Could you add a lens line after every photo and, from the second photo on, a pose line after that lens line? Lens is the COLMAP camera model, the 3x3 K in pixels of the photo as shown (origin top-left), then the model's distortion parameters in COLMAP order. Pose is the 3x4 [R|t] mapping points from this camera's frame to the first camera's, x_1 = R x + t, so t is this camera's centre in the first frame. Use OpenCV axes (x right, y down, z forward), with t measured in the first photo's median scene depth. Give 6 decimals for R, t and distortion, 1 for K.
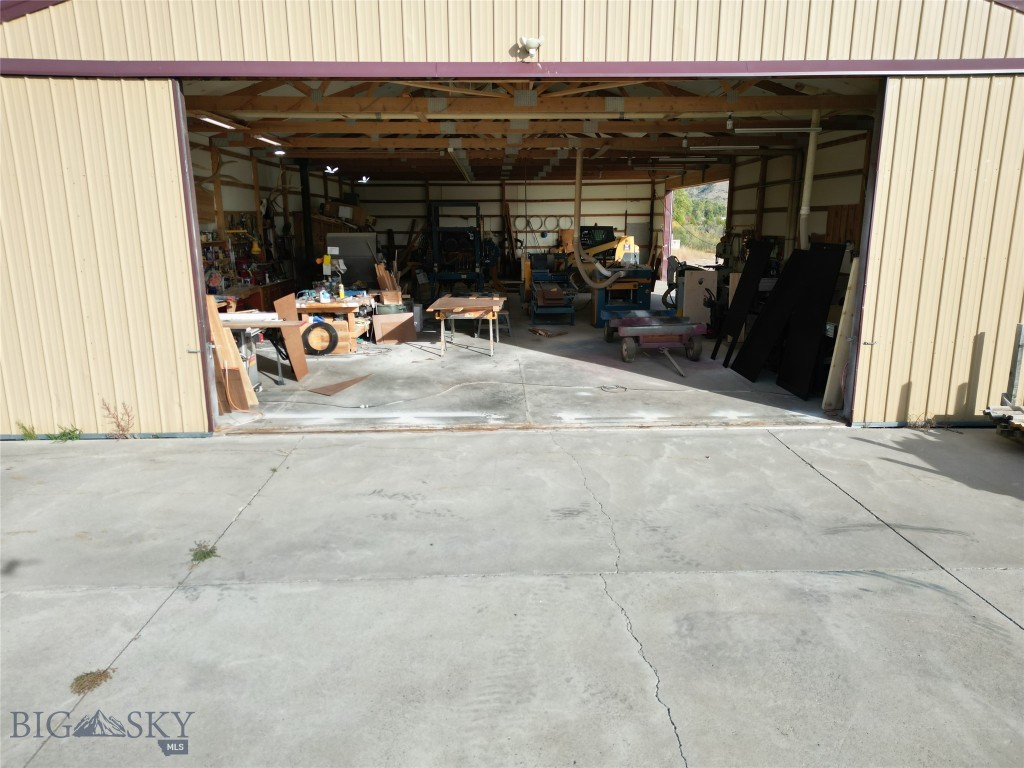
lens RADIAL K [[718.5, 0, 510.9], [0, 718.5, 385.1], [0, 0, 1]] dist [0.048052, -0.028461]
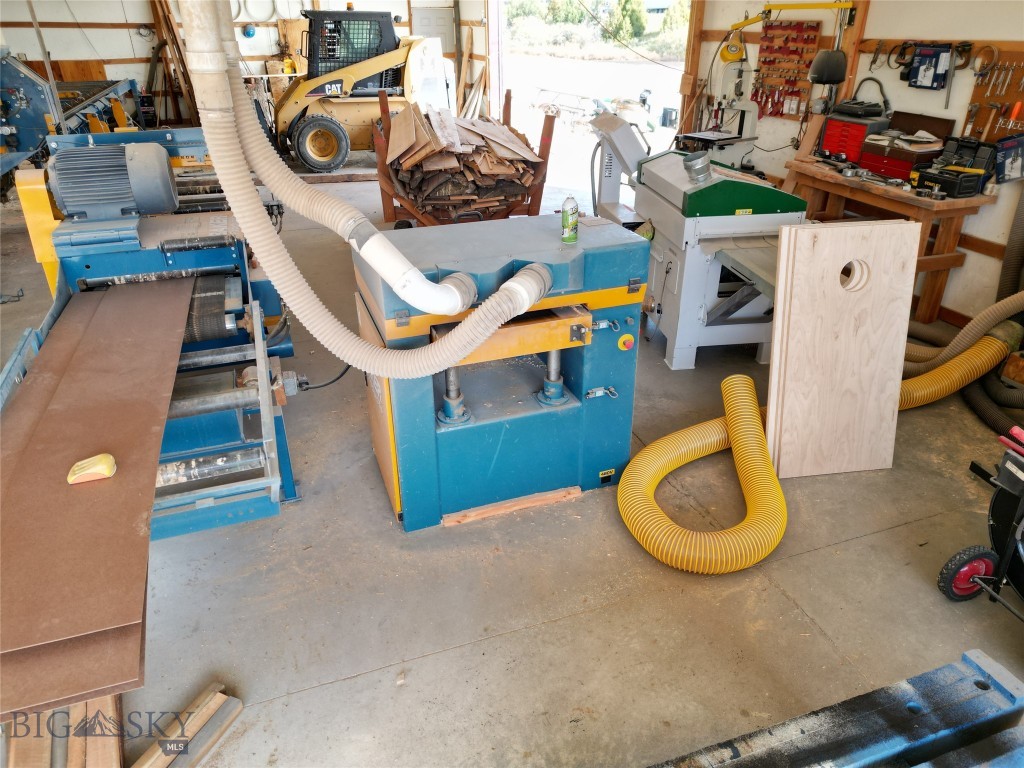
lens RADIAL K [[718.5, 0, 516.5], [0, 718.5, 389.4], [0, 0, 1]] dist [0.048052, -0.028461]
pose [[0.952336, -0.139122, 0.271478, 0.054226], [0.065492, 0.962442, 0.263470, -0.096267], [-0.297936, -0.233133, 0.925680, 0.445657]]
